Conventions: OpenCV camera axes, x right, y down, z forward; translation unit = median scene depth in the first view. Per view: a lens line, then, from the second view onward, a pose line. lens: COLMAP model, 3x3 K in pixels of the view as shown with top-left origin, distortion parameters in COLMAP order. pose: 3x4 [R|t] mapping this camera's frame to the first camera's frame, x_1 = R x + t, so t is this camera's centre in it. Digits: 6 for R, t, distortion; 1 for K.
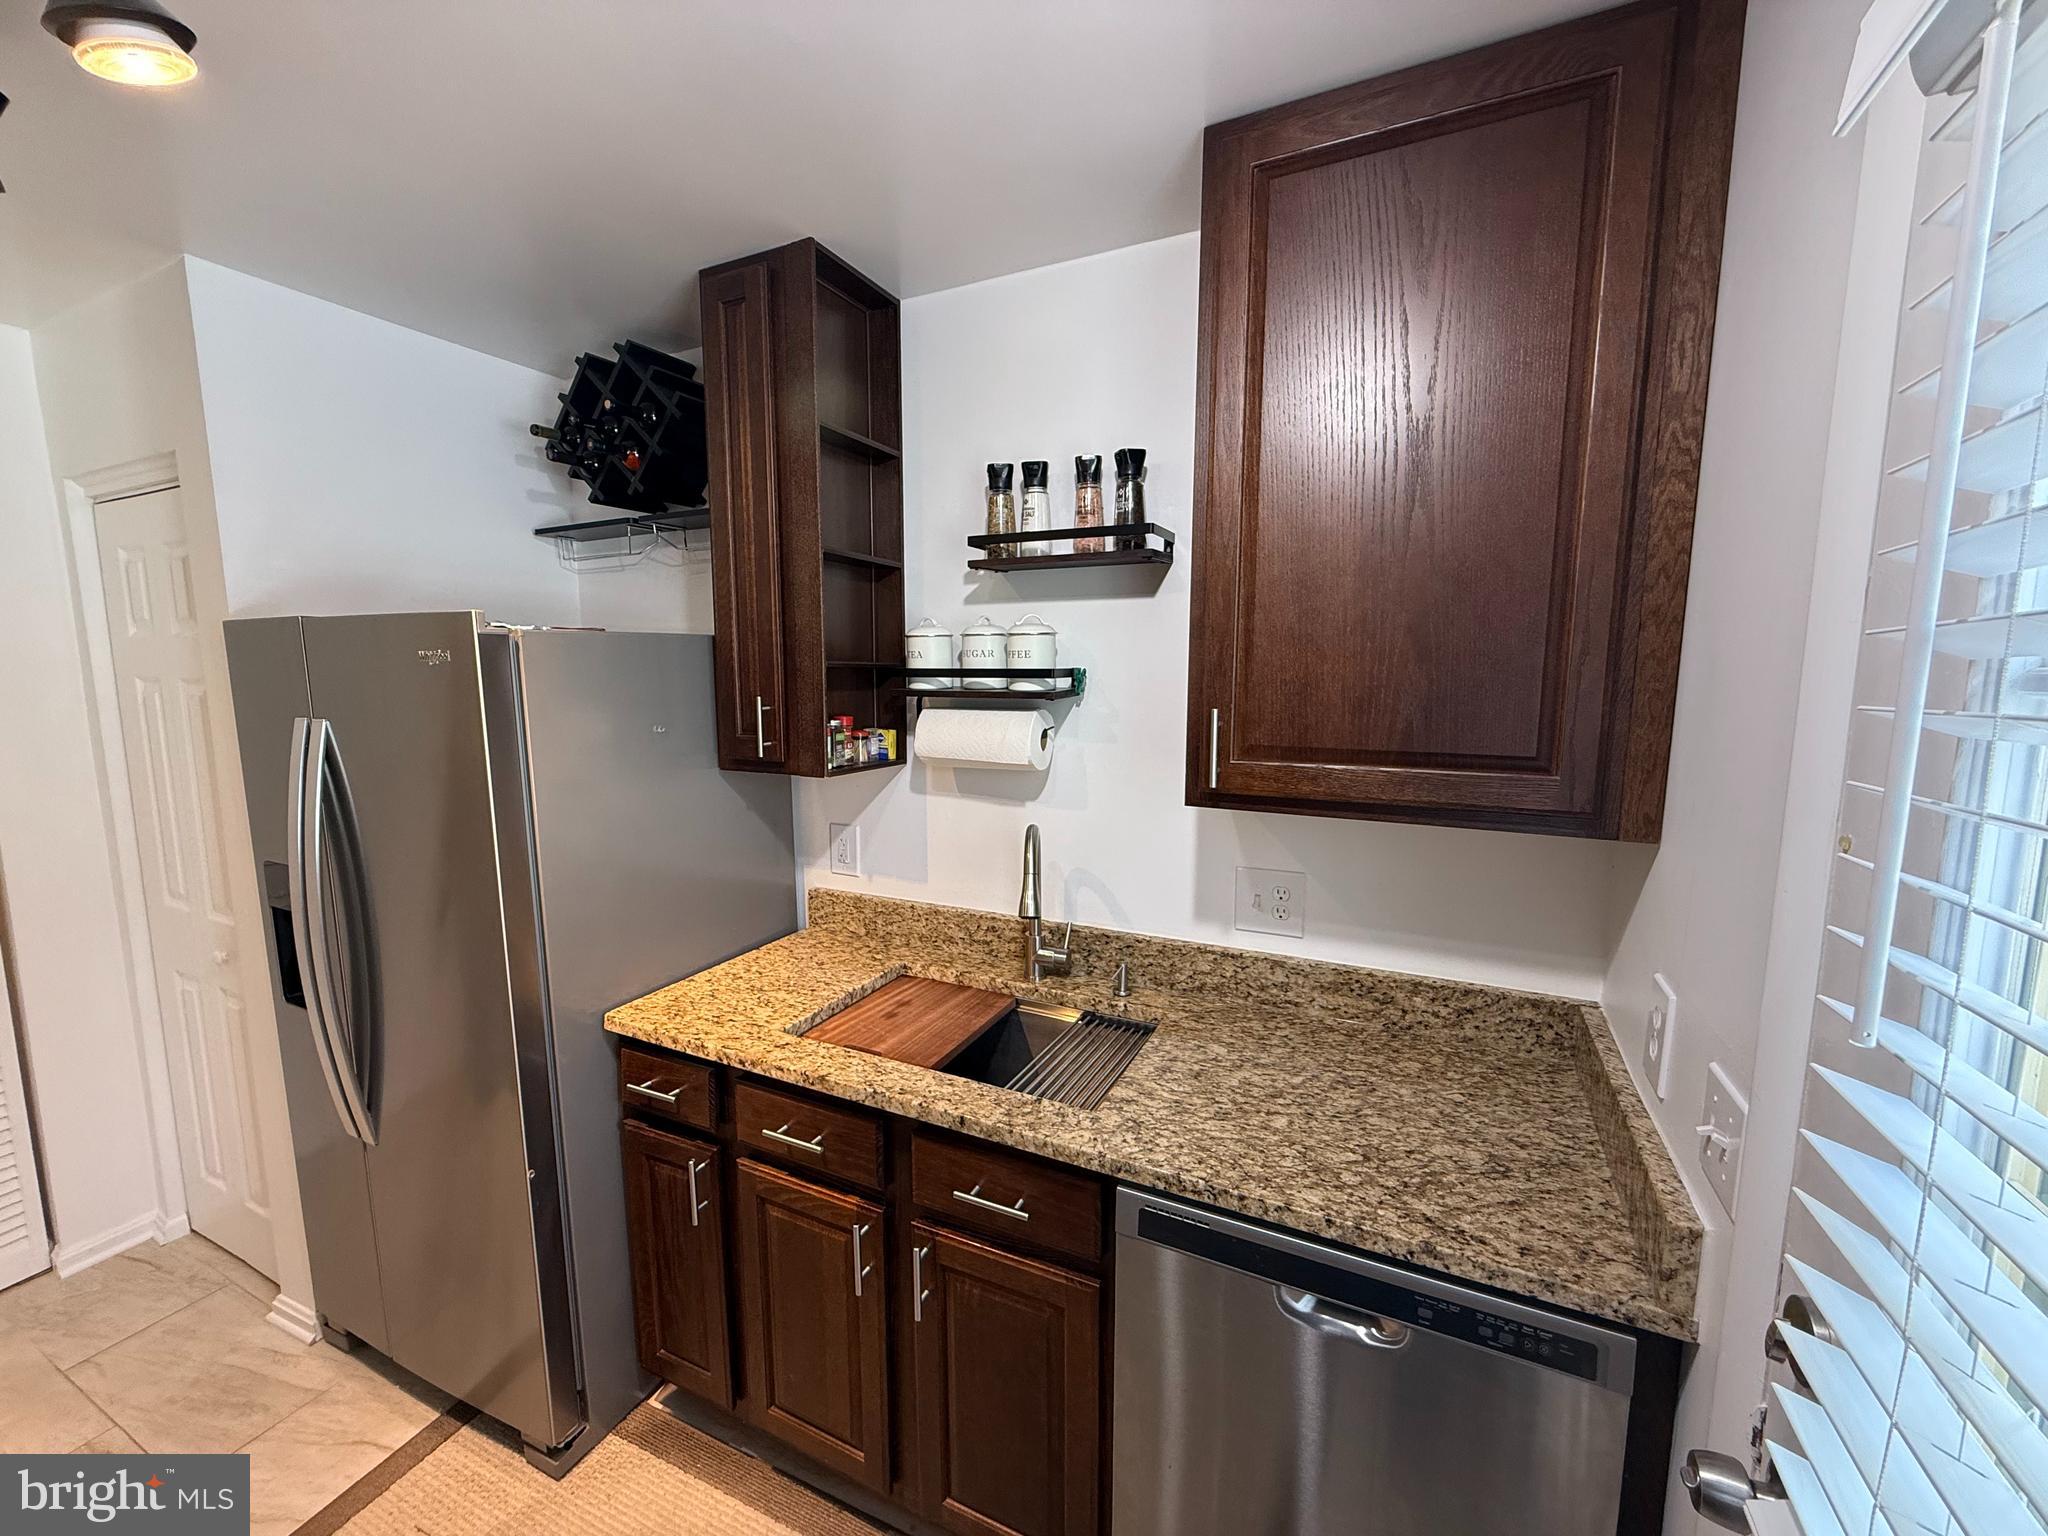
lens RADIAL K [[805.7, 0, 1031.1], [0, 805.7, 775.9], [0, 0, 1]] dist [-0.005991, 0.000759]
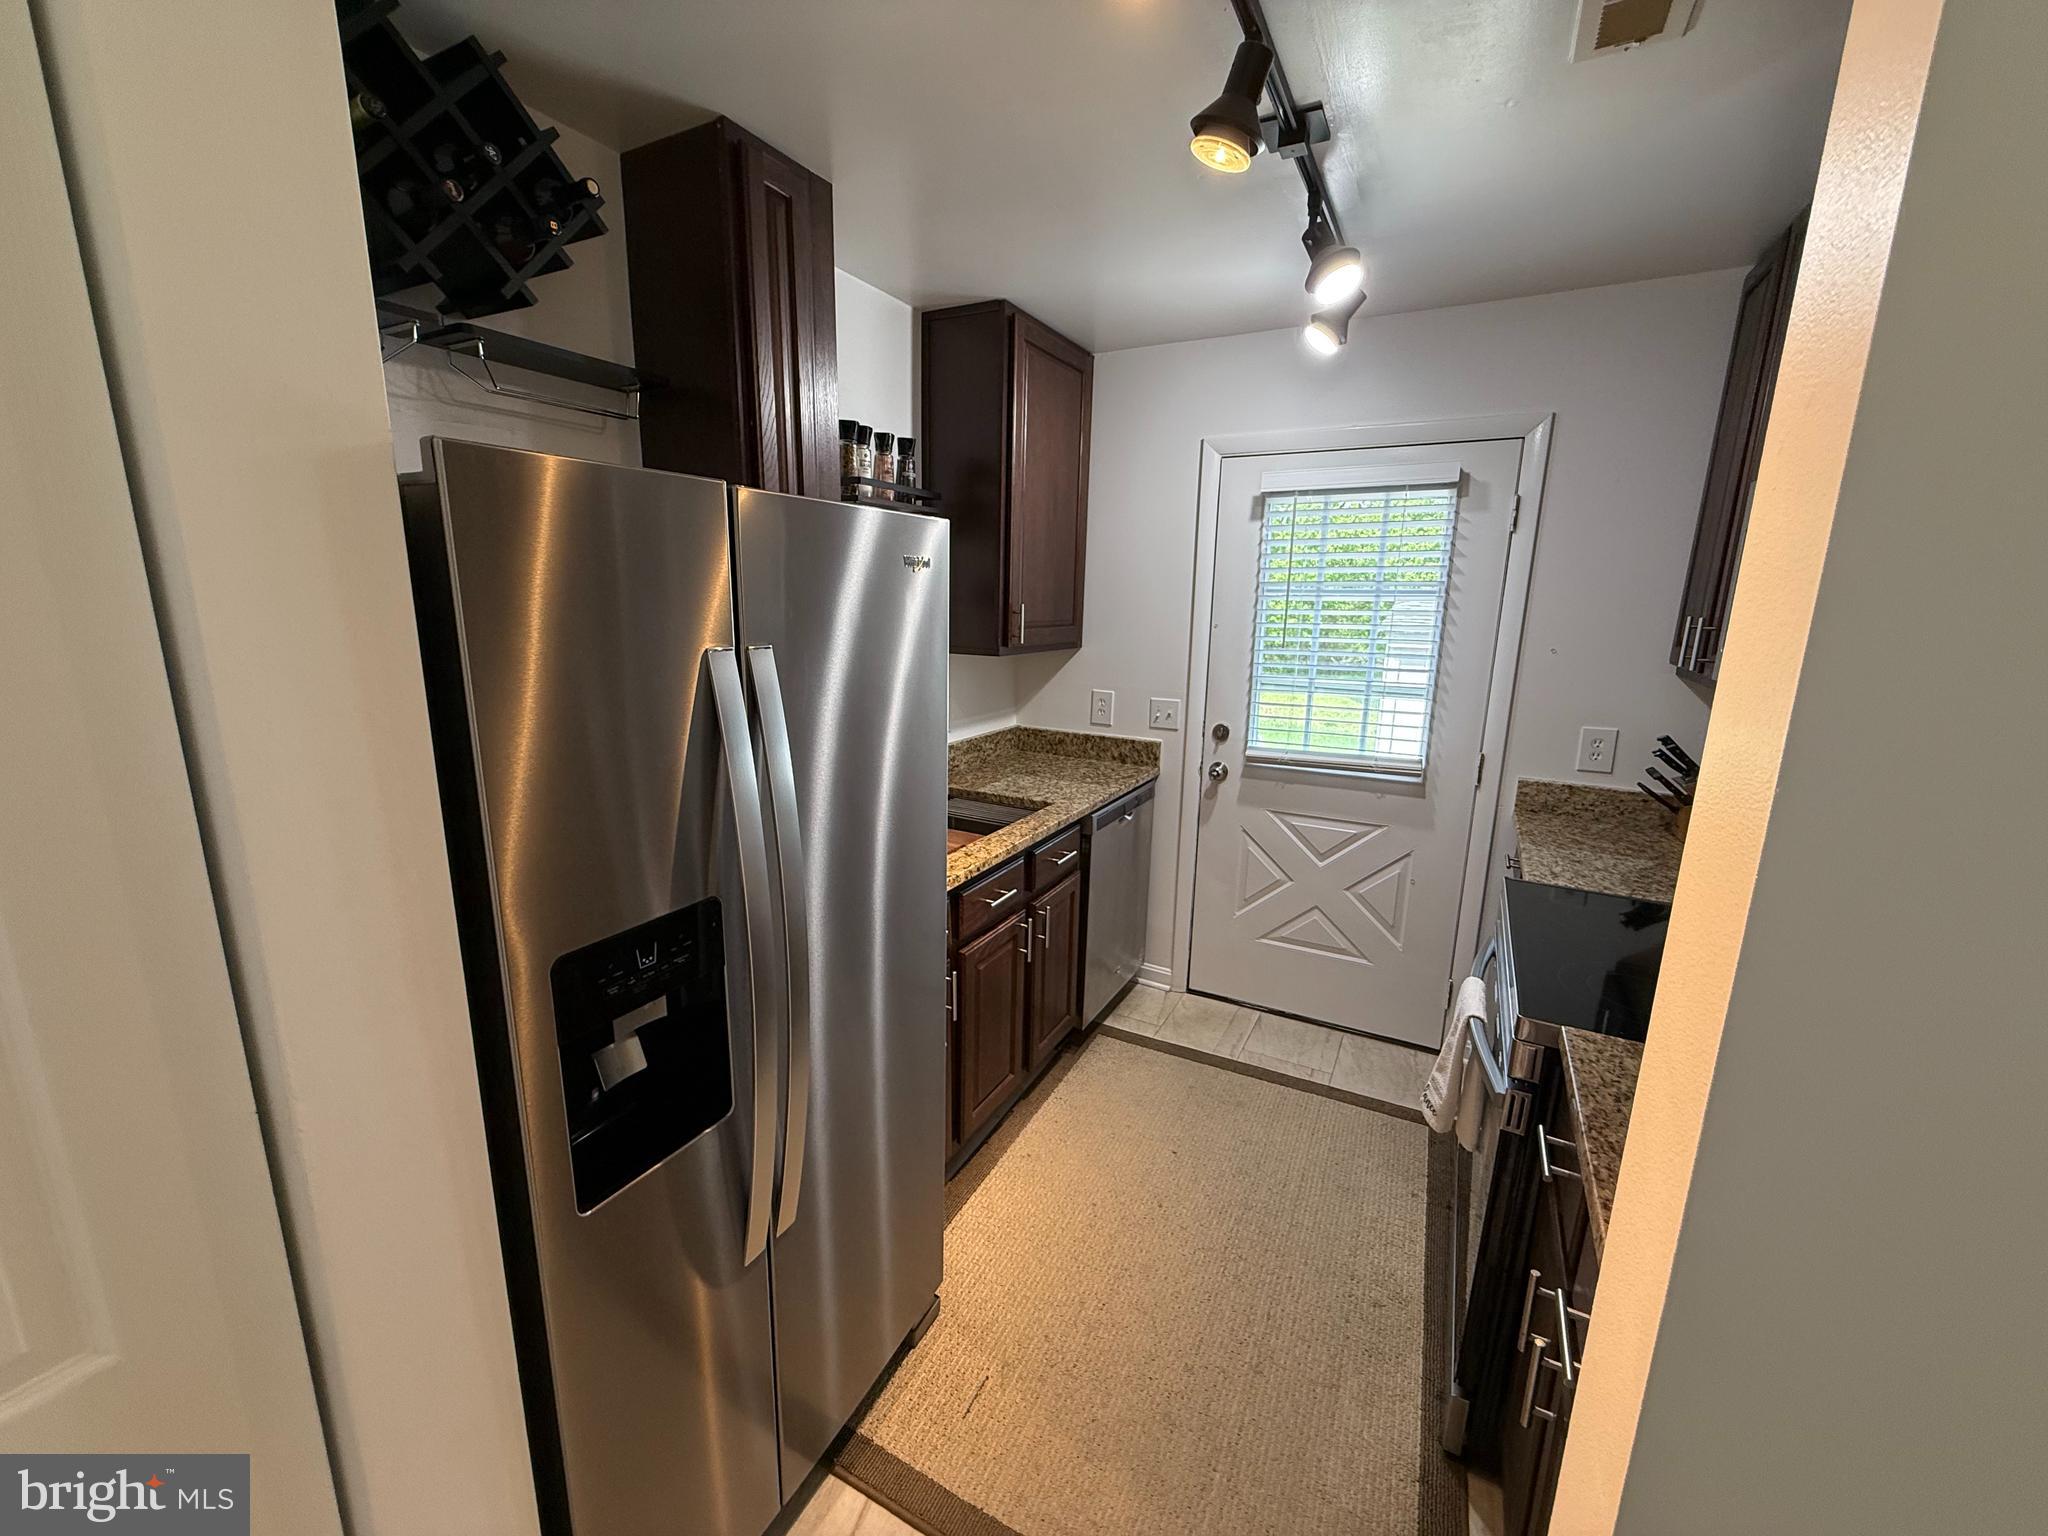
lens RADIAL K [[805.7, 0, 1021.1], [0, 805.7, 766.0], [0, 0, 1]] dist [-0.005991, 0.000759]
pose [[0.048981, -0.211518, 0.976146, -1.622721], [0.105925, 0.972908, 0.205501, -0.091898], [-0.993167, 0.093333, 0.070059, 0.788784]]
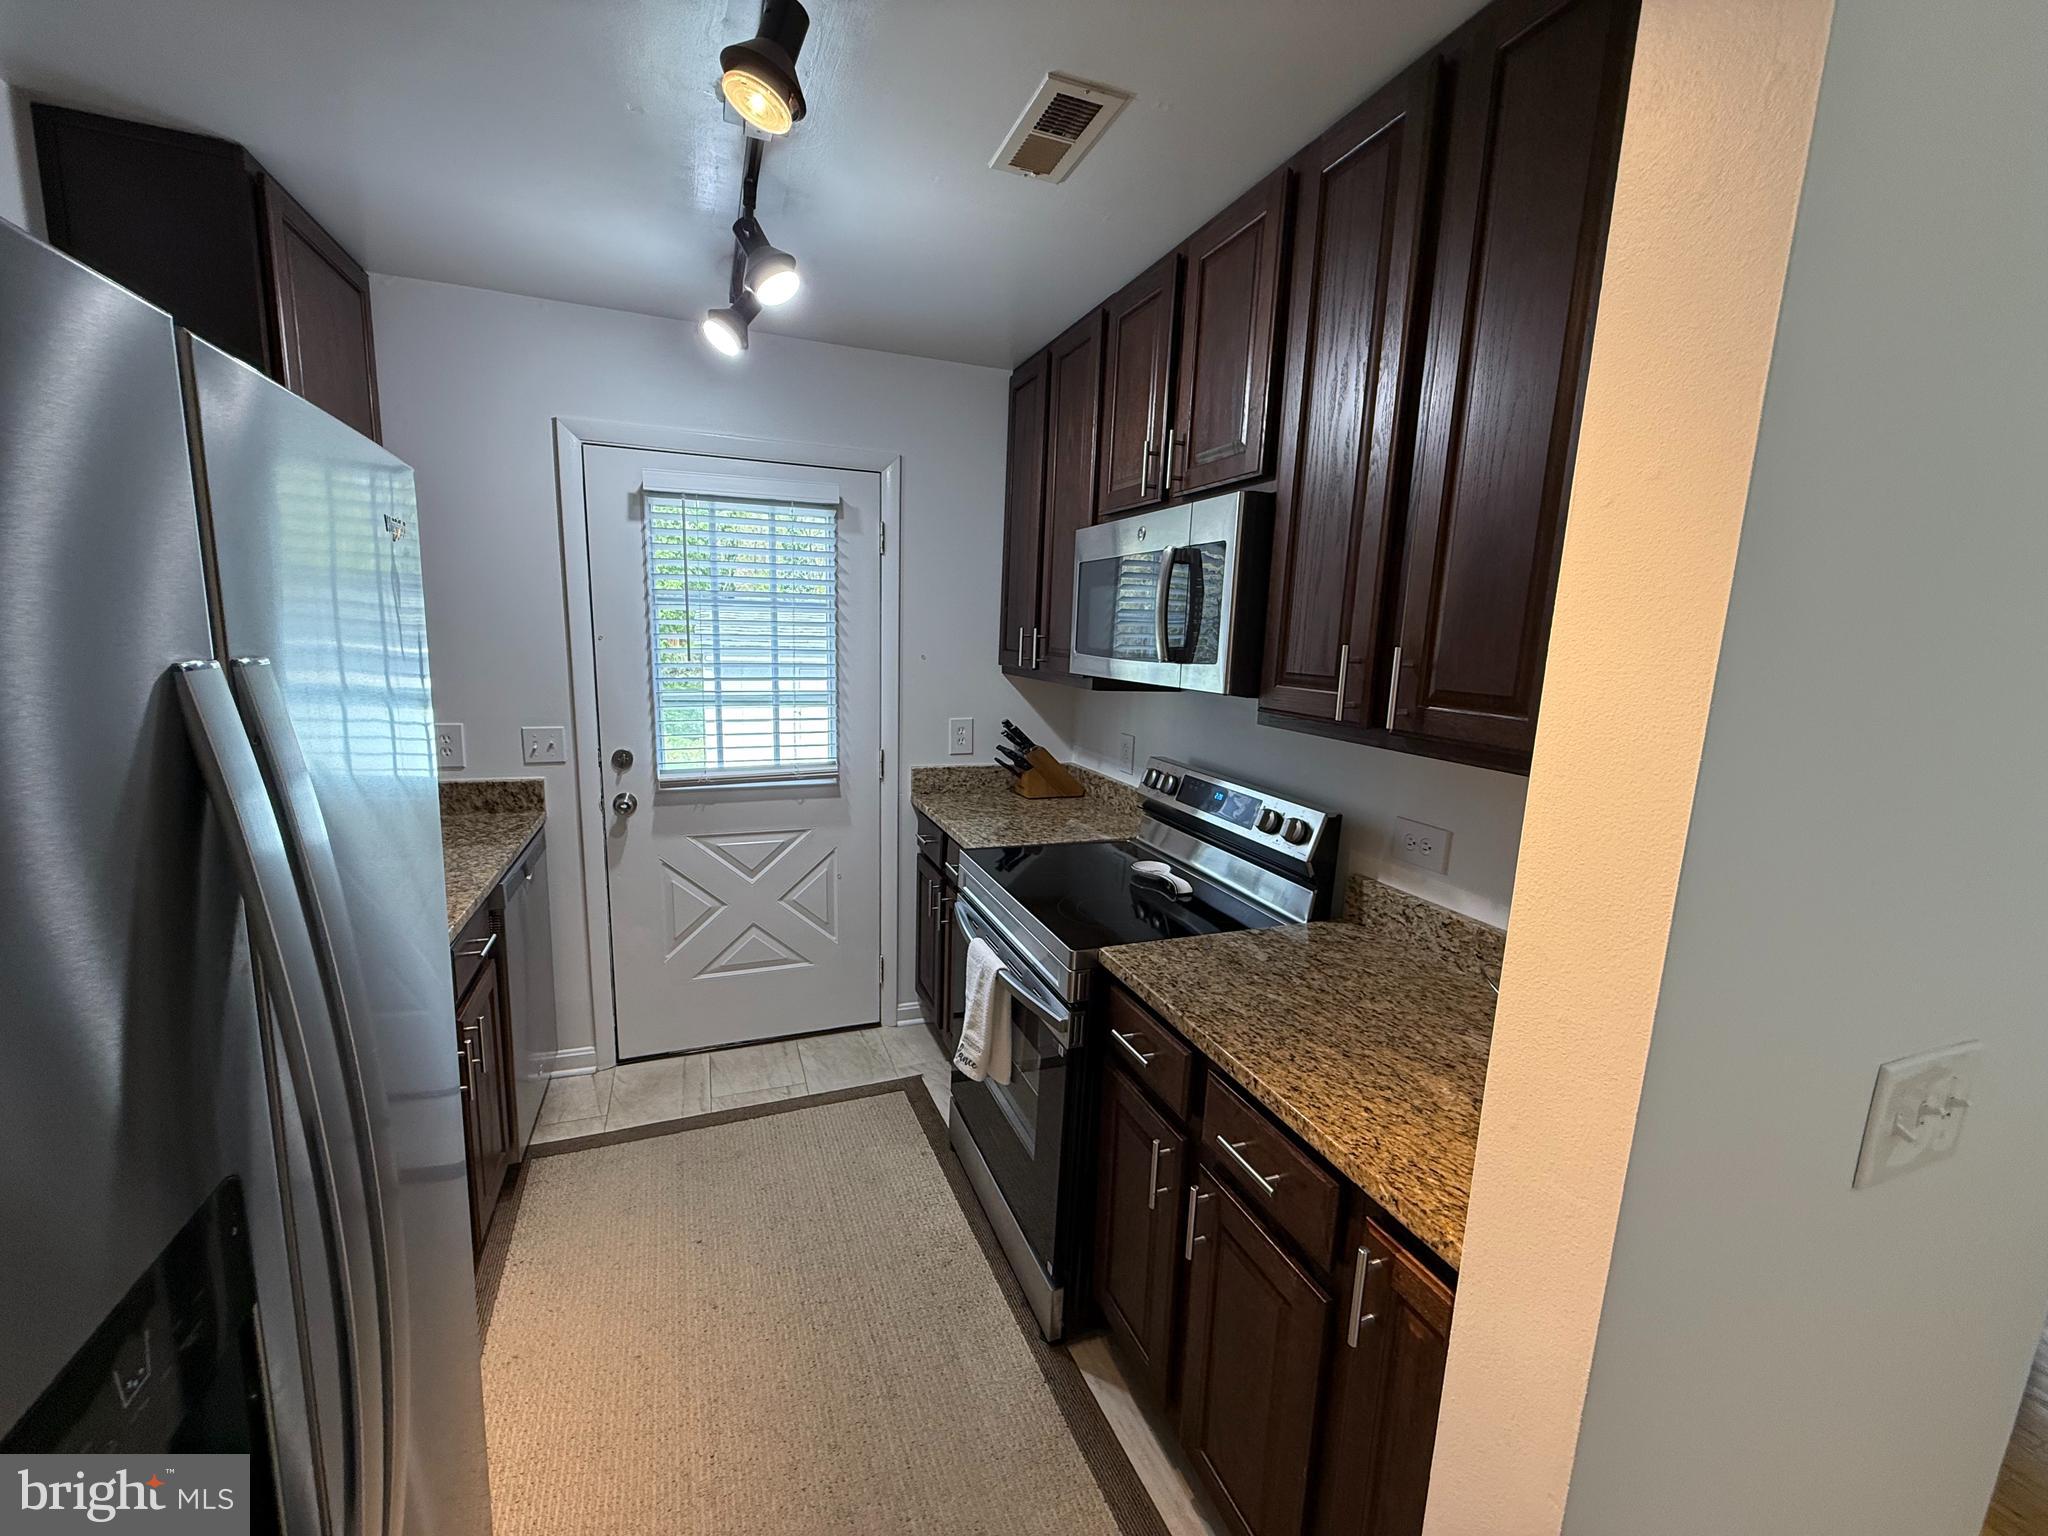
lens RADIAL K [[805.7, 0, 1021.8], [0, 805.7, 767.5], [0, 0, 1]] dist [-0.005991, 0.000759]
pose [[-0.731218, -0.142671, 0.667057, -1.422571], [0.046921, 0.965048, 0.257840, -0.102336], [-0.680528, 0.219836, -0.698966, 1.078143]]
